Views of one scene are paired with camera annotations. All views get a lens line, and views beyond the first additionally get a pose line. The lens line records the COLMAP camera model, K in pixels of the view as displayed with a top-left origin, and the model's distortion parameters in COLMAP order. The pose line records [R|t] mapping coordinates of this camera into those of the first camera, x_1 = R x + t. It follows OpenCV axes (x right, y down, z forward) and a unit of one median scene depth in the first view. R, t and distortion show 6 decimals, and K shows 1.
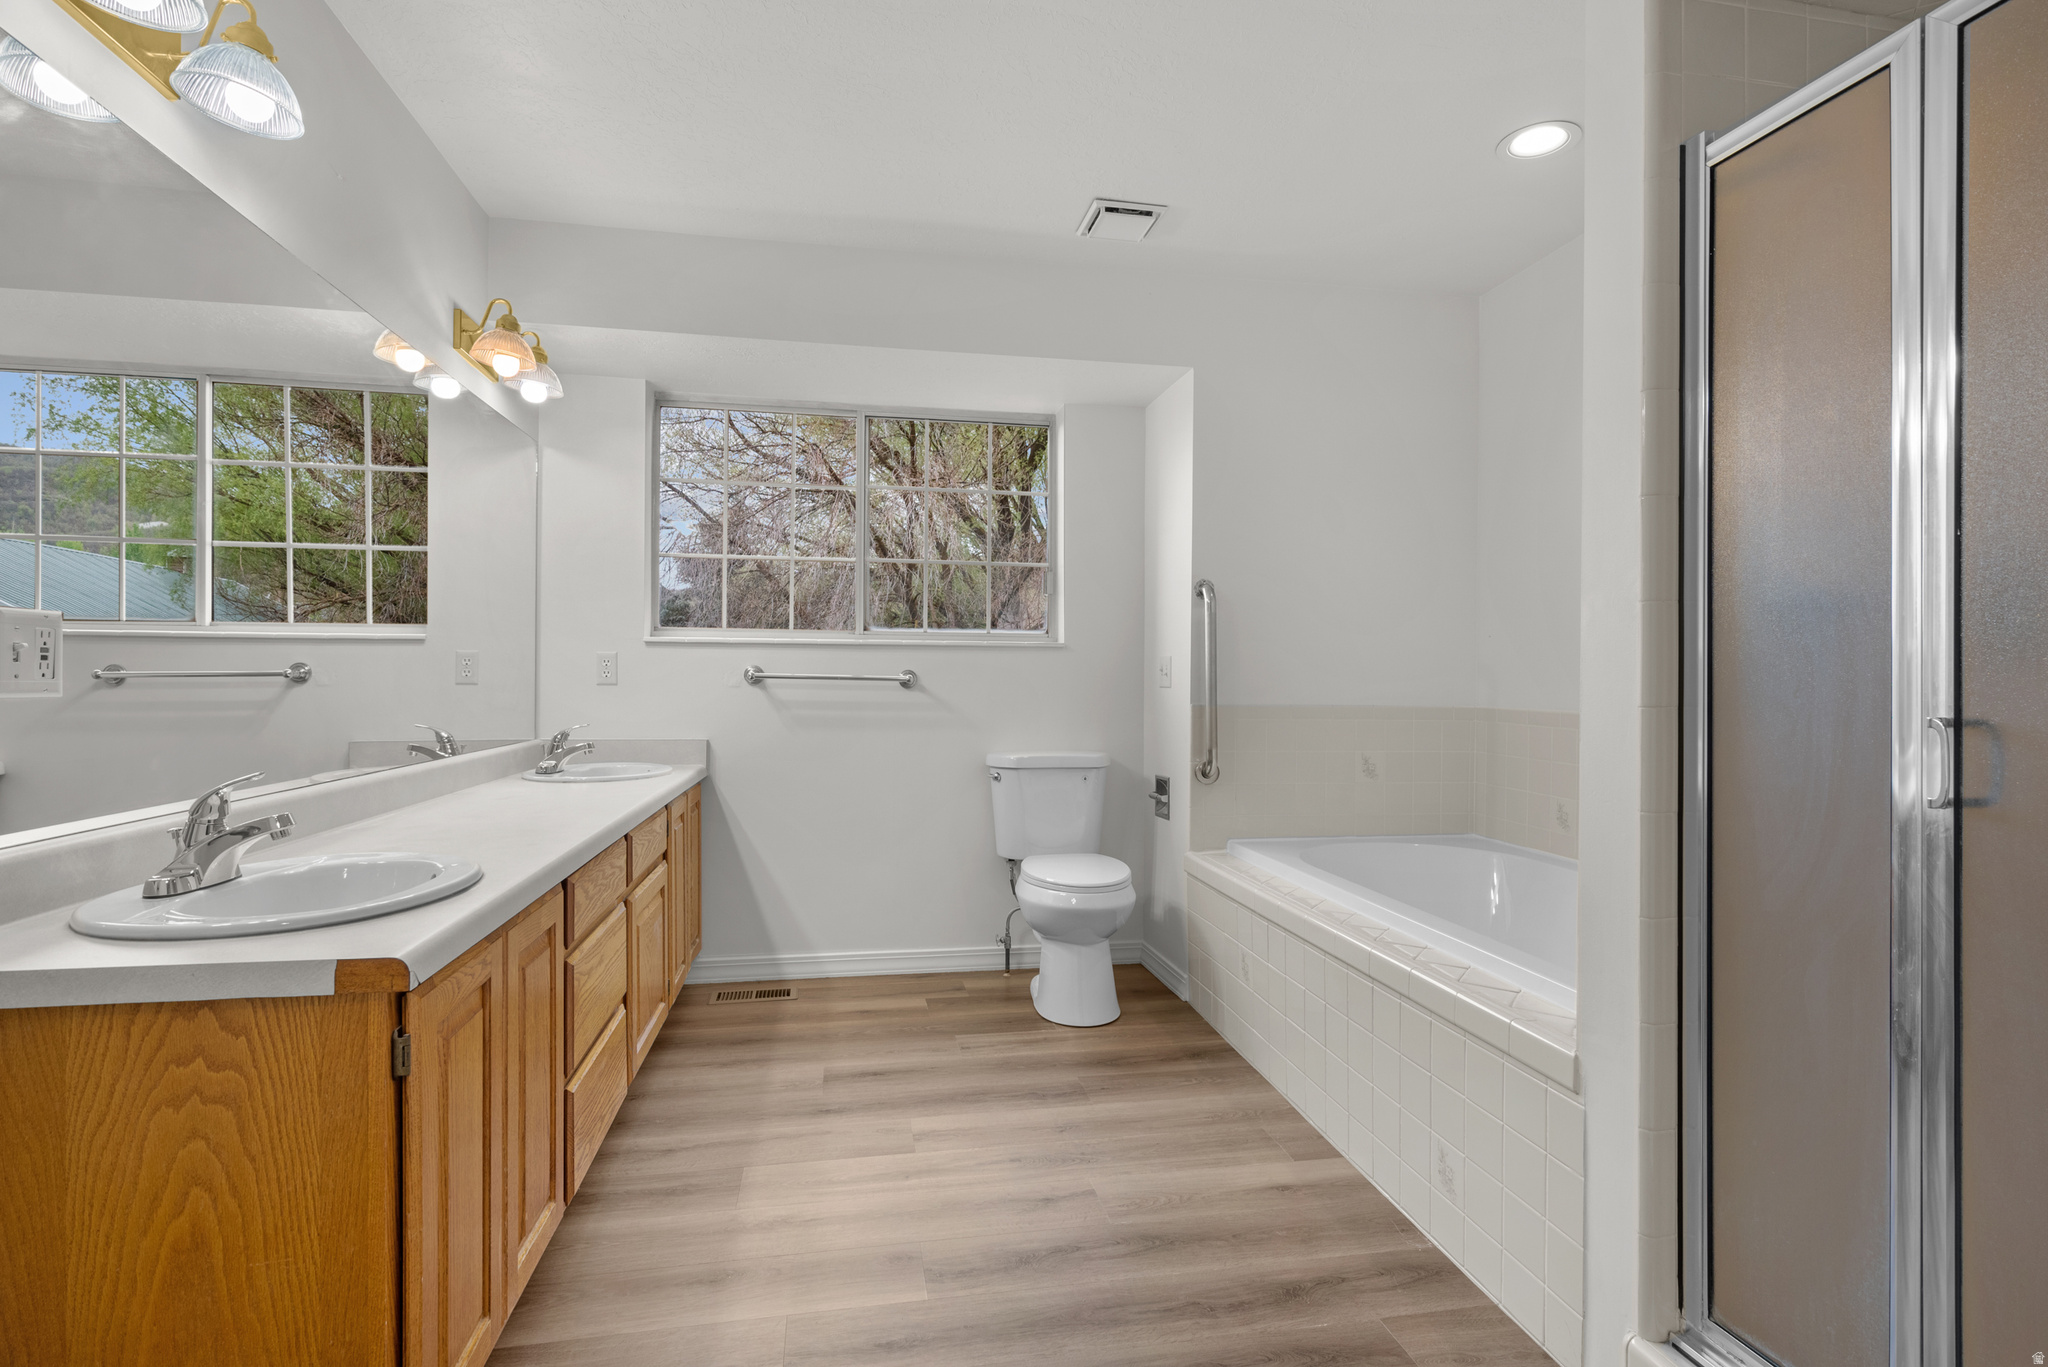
lens RADIAL K [[970.9, 0, 1024.0], [0, 970.9, 683.5], [0, 0, 1]] dist [0.000159, 0.000380]
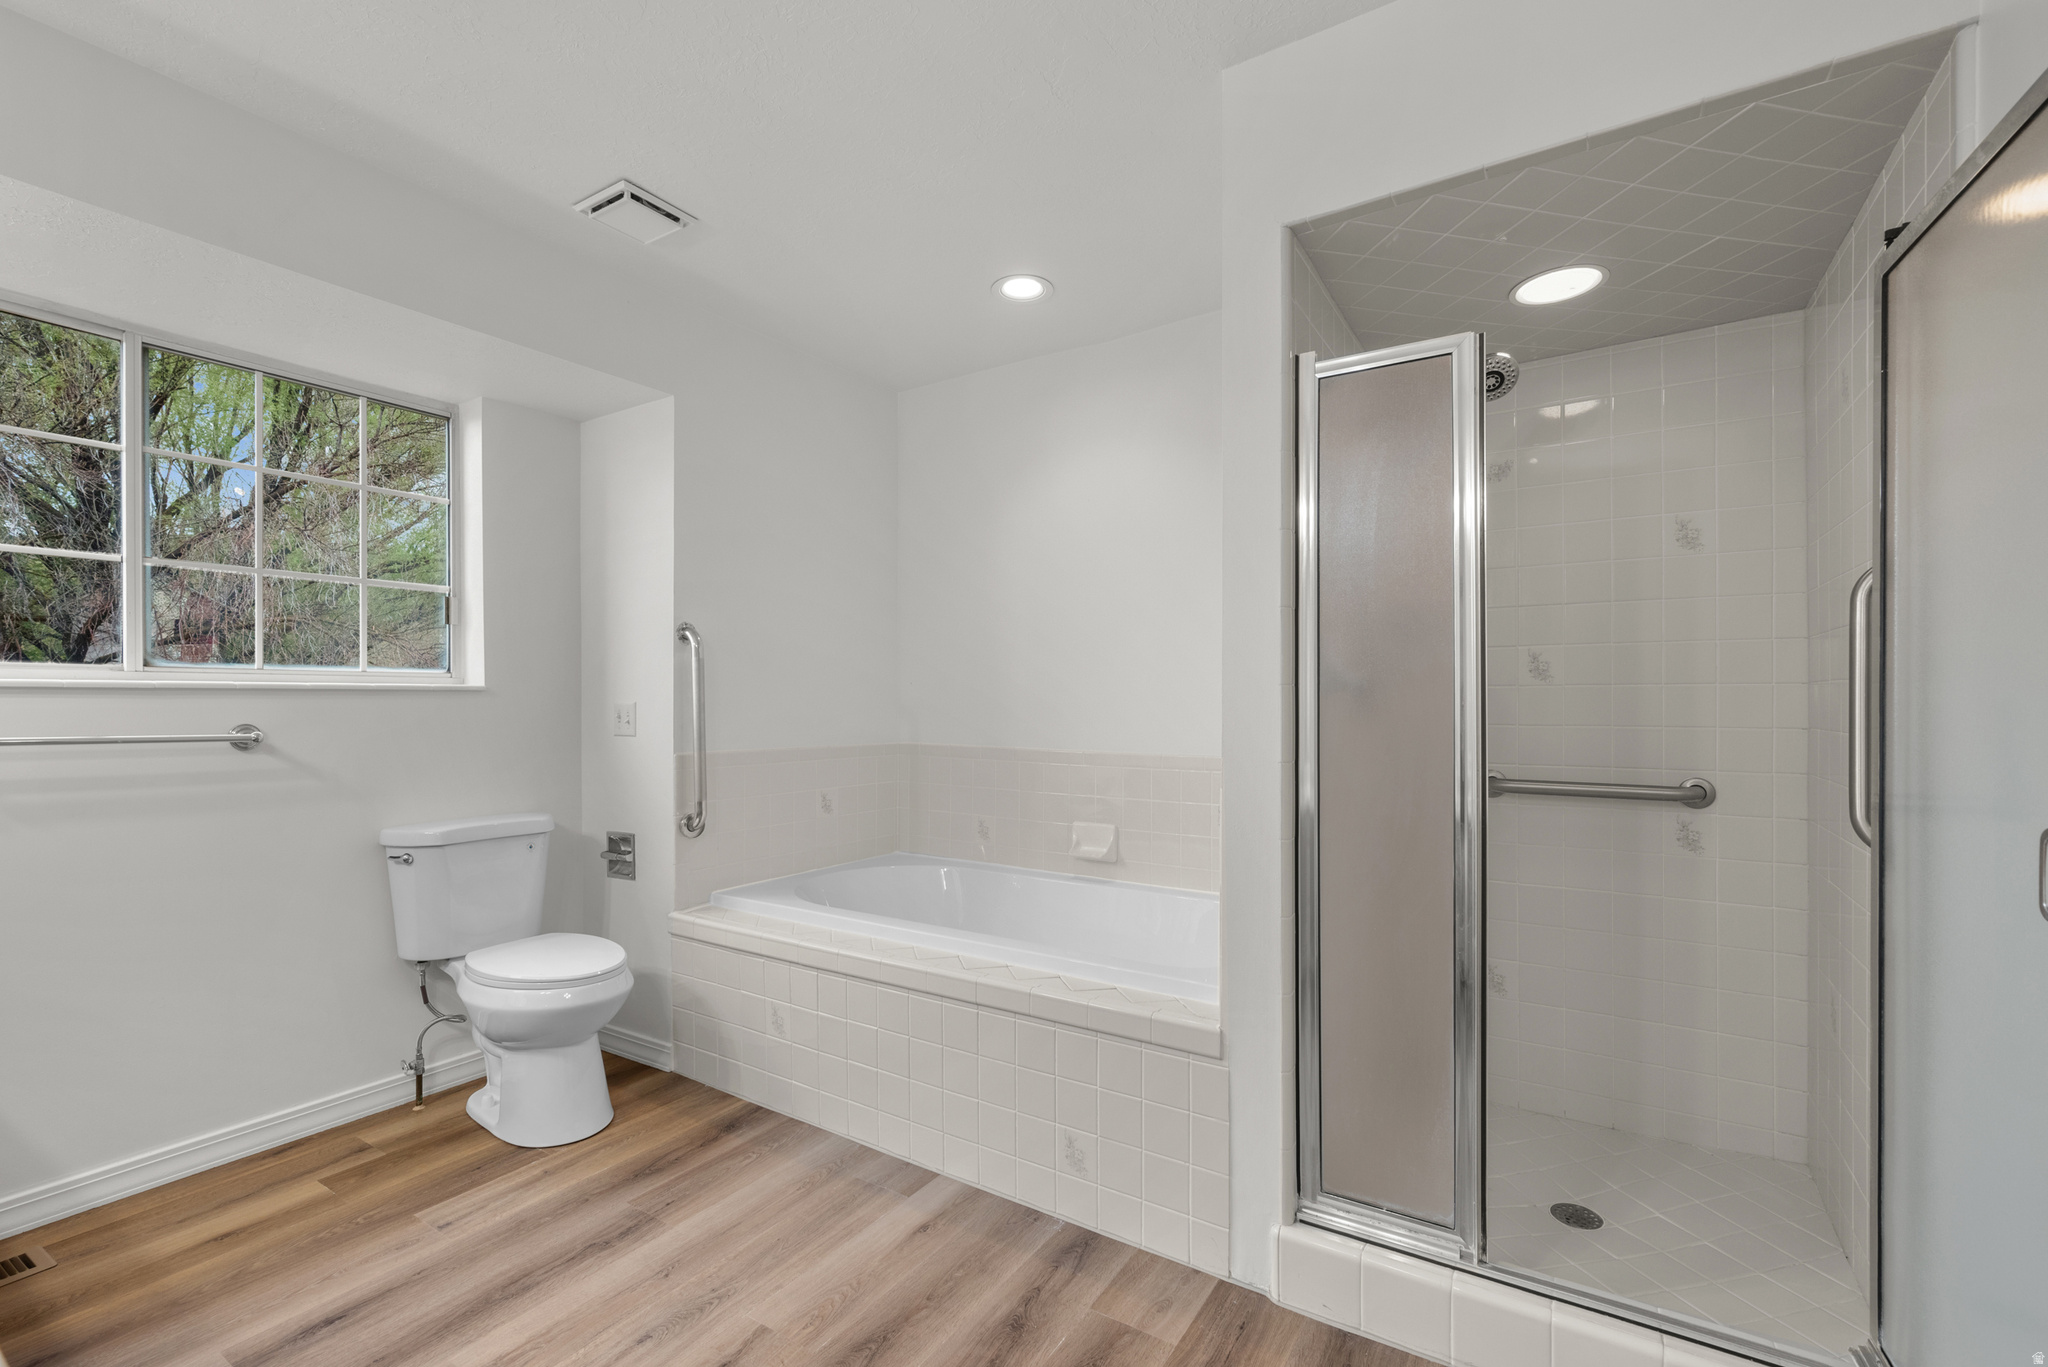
lens RADIAL K [[874.5, 0, 1022.8], [0, 874.5, 708.9], [0, 0, 1]] dist [-0.001220, -0.000757]
pose [[0.691723, -0.015114, 0.722005, -0.207953], [0.010735, 0.999886, 0.010646, -0.028644], [-0.722084, 0.000386, 0.691806, 0.176124]]
